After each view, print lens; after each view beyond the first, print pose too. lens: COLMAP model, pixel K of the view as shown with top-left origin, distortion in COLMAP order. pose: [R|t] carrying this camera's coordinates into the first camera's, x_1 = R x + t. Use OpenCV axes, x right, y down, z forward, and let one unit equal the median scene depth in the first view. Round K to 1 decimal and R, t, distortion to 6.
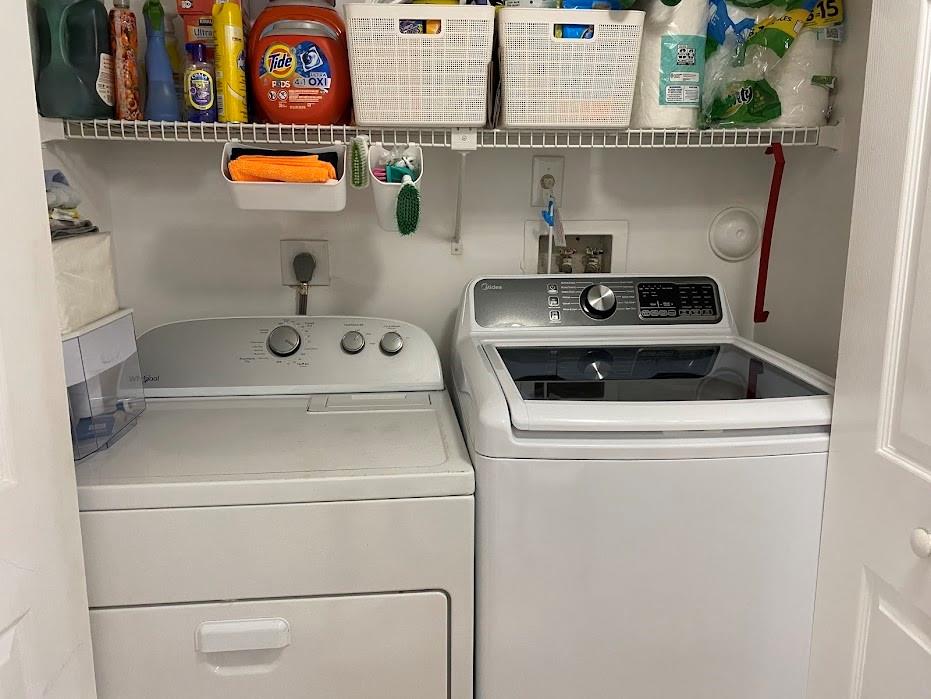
lens RADIAL K [[680.9, 0, 465.5], [0, 680.9, 349.5], [0, 0, 1]] dist [0.053368, -0.002924]
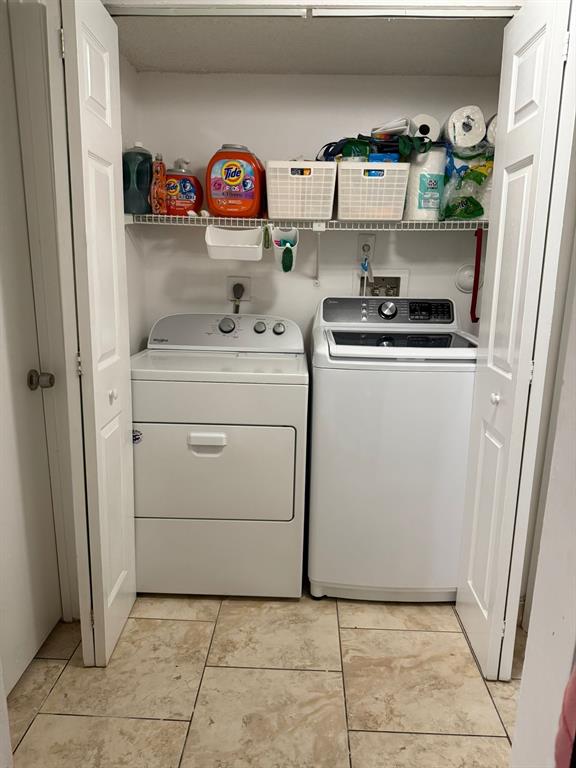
lens RADIAL K [[570.2, 0, 288.0], [0, 570.2, 384.0], [0, 0, 1]] dist [0.095092, 0.001979]
pose [[0.988081, 0.047405, -0.146453, 0.170982], [-0.052167, 0.998222, -0.028845, 0.203469], [0.144826, 0.036141, 0.988797, -0.644023]]
